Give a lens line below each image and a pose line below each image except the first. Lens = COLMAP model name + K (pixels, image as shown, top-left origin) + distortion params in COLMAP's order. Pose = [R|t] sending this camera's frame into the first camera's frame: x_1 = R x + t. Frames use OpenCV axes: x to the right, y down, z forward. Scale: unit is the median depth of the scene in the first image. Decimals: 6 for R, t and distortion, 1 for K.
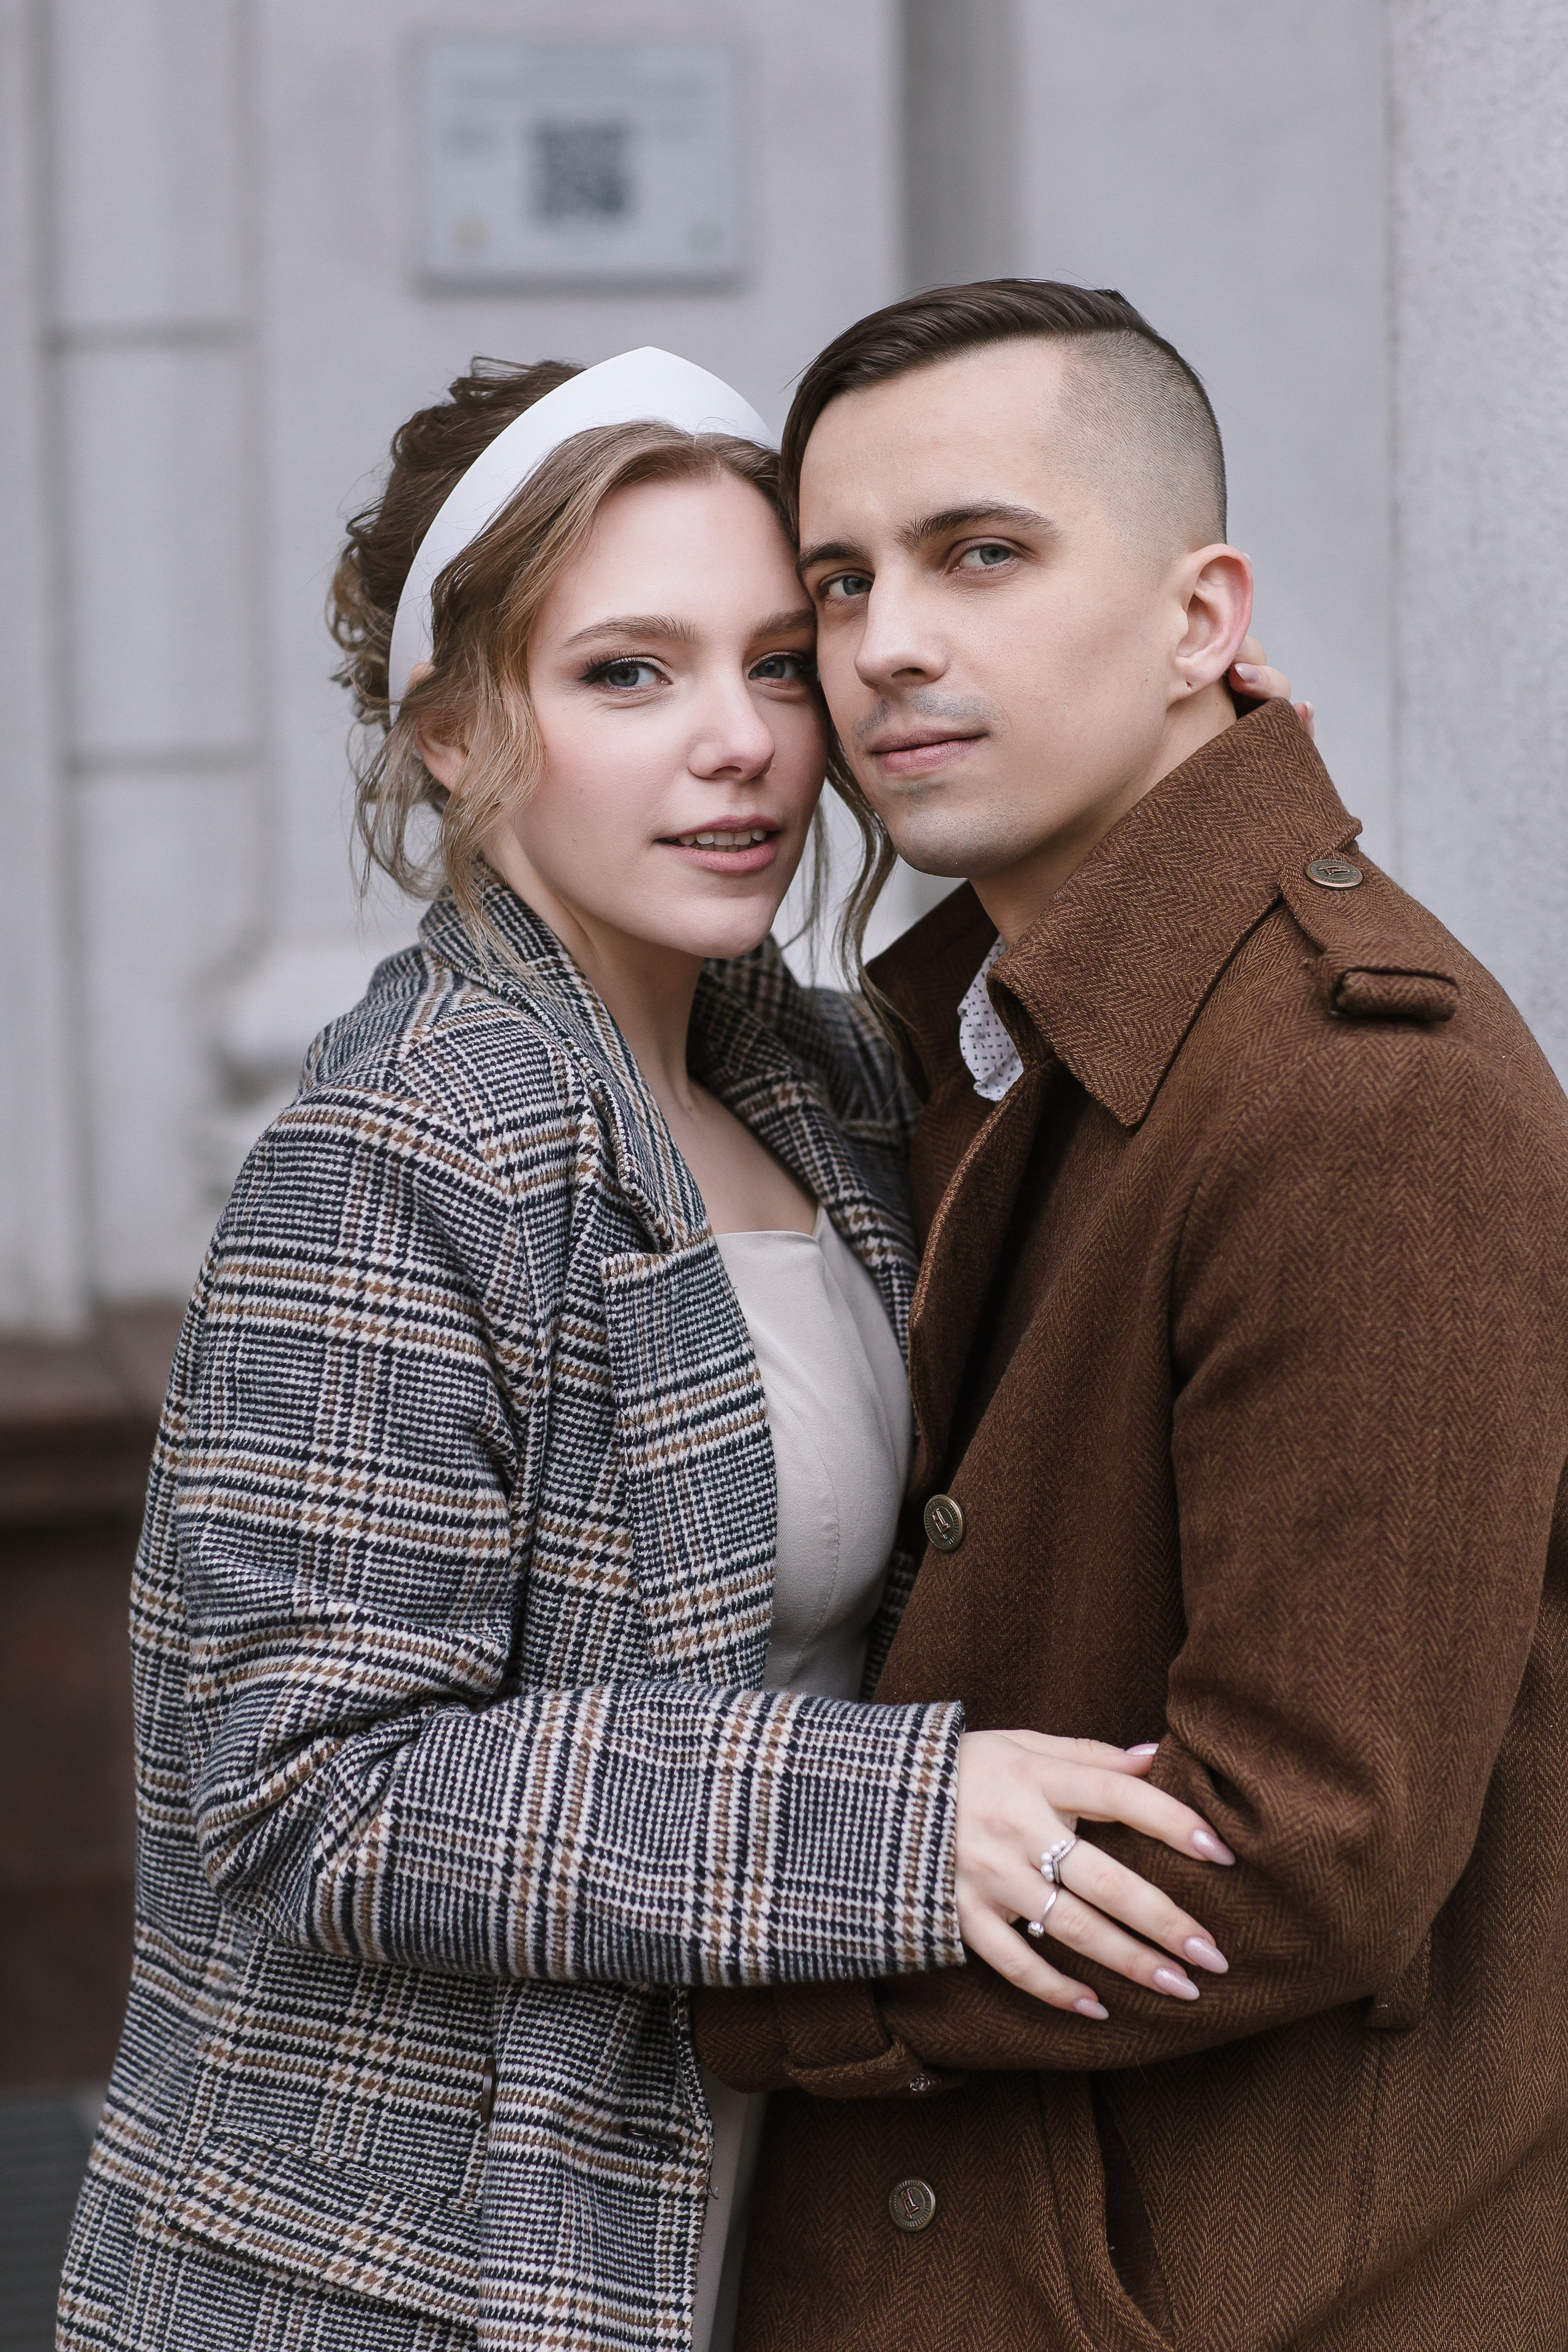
lens RADIAL K [[5668.4, 0, 779.5], [0, 5668.4, 1182.4], [0, 0, 1]] dist [-0.002008, 0.000000]
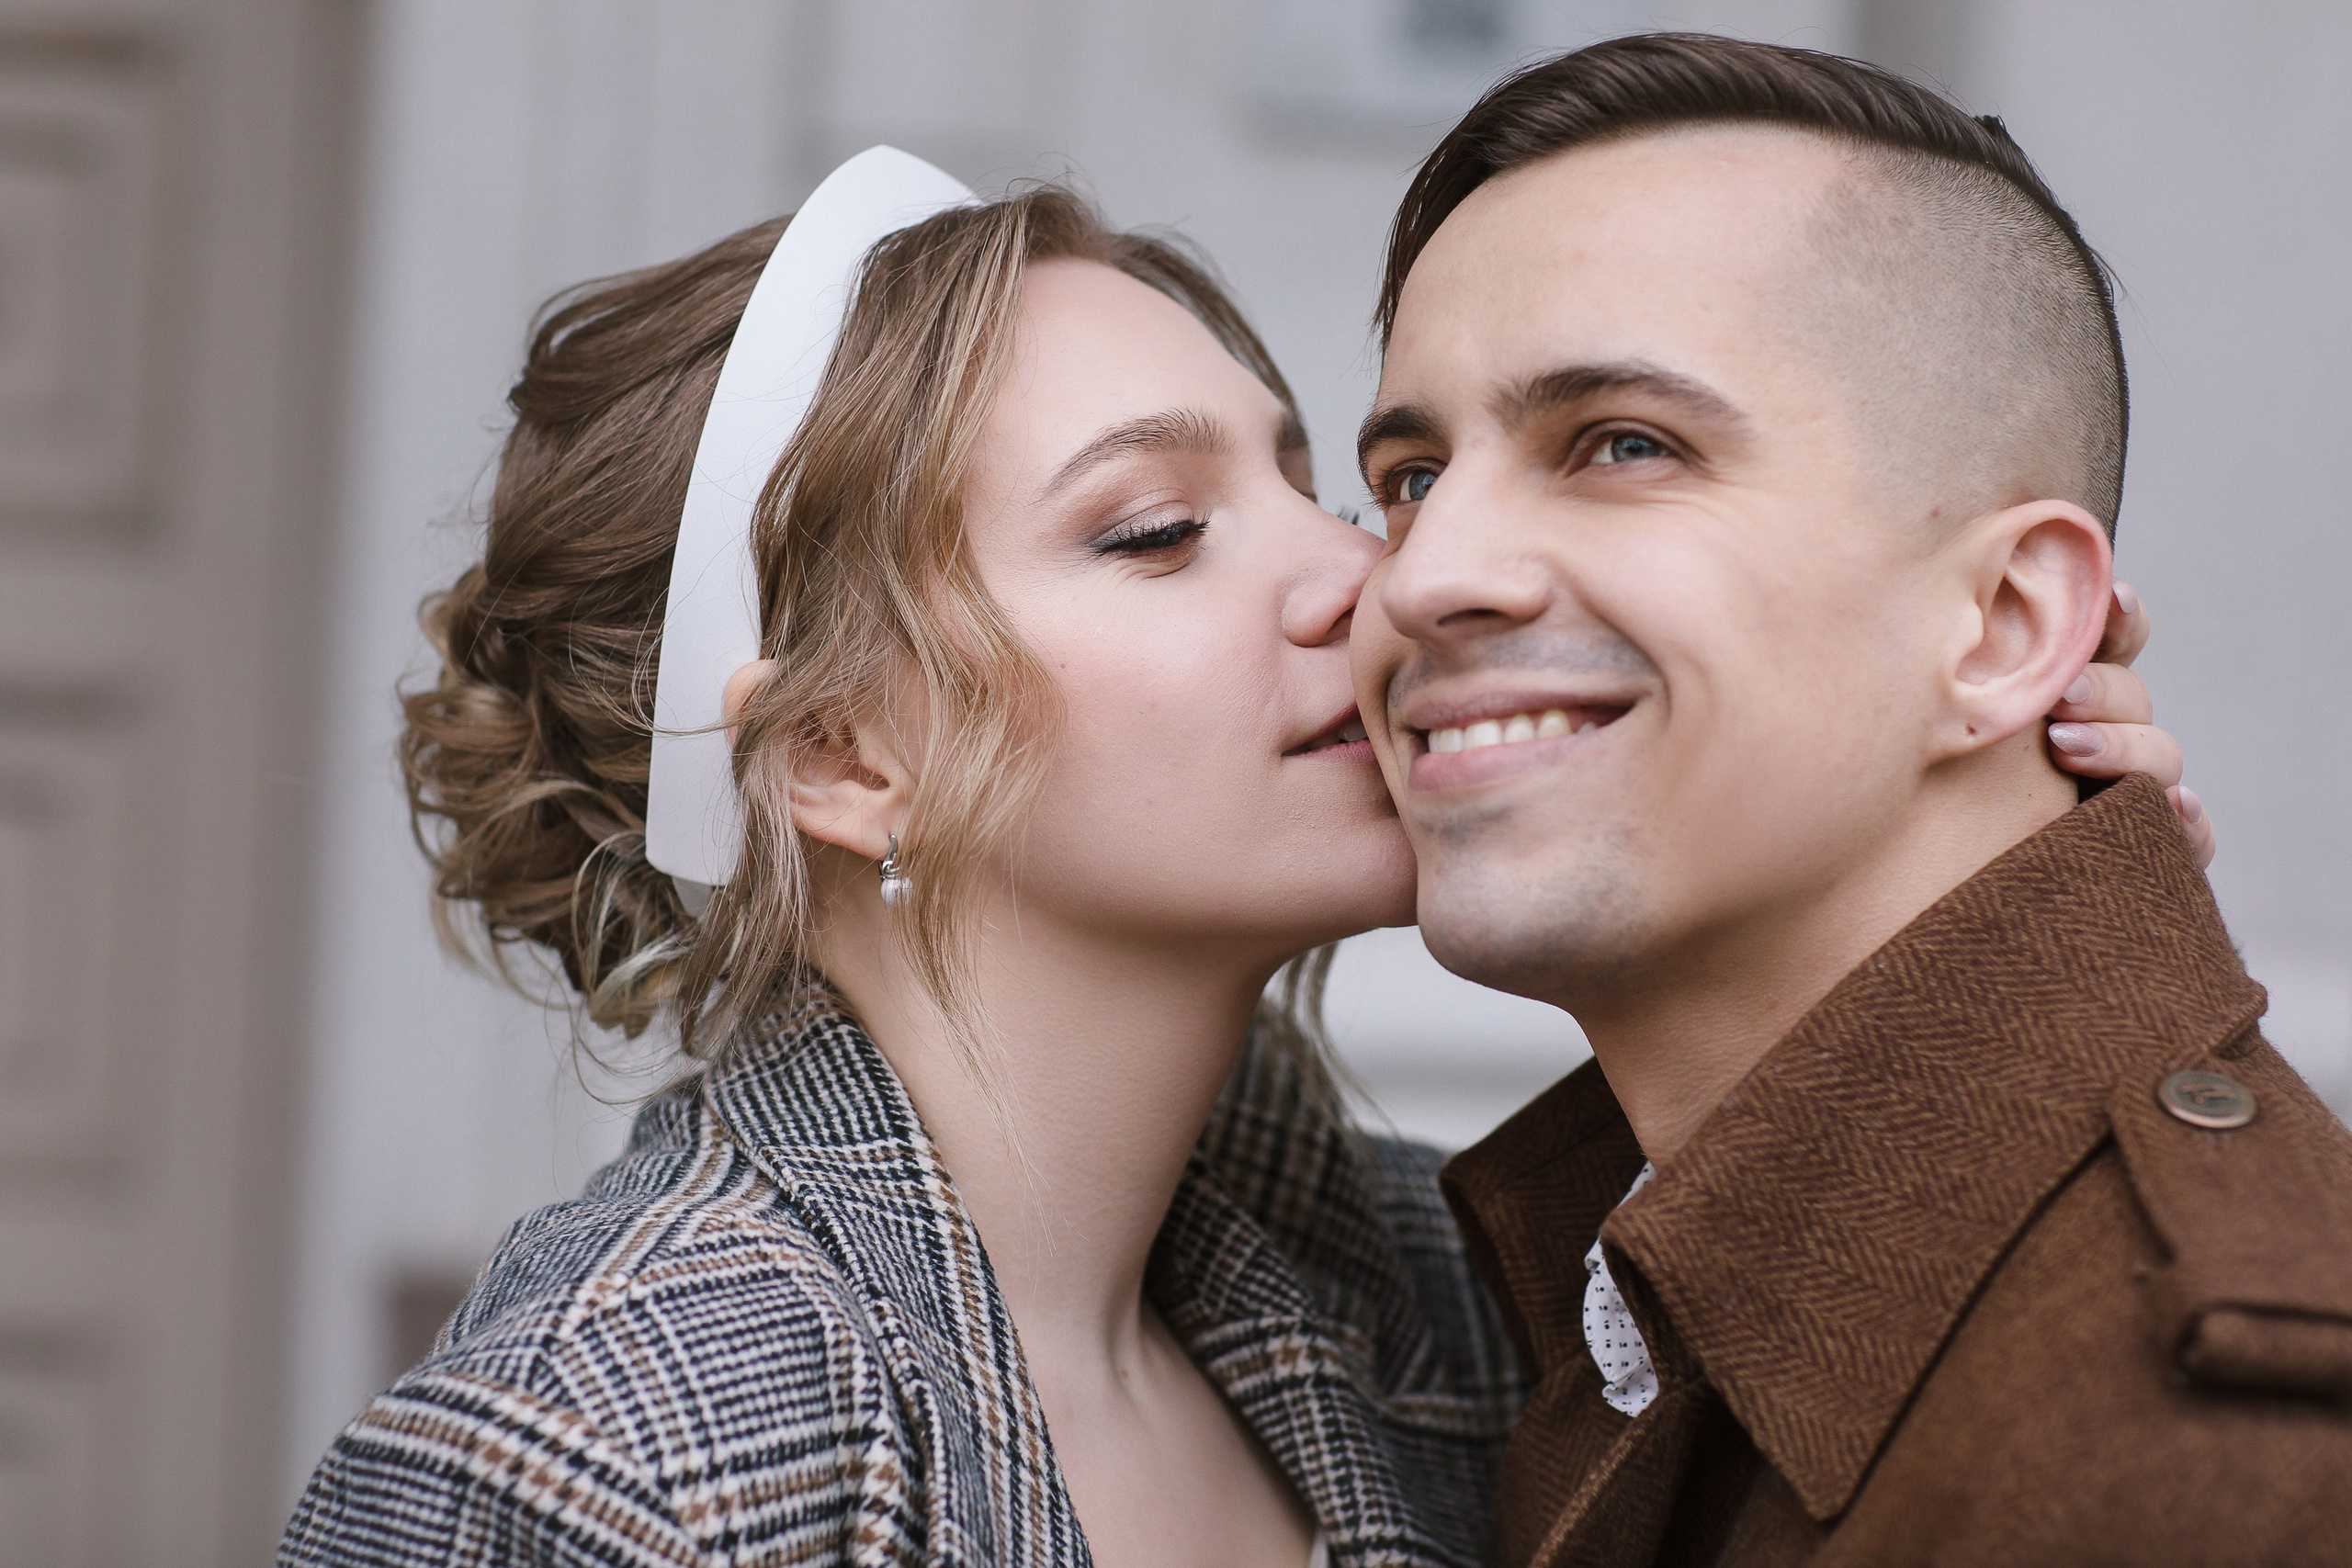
lens RADIAL K [[5667.9, 0, 1178.1], [0, 5667.9, 777.6], [0, 0, 1]] dist [-0.002008, 0.000000]
pose [[0.992447, 0.063519, -0.104951, 0.053524], [-0.067672, 0.997040, -0.036493, -0.061541], [0.102322, 0.043320, 0.993808, 0.418710]]
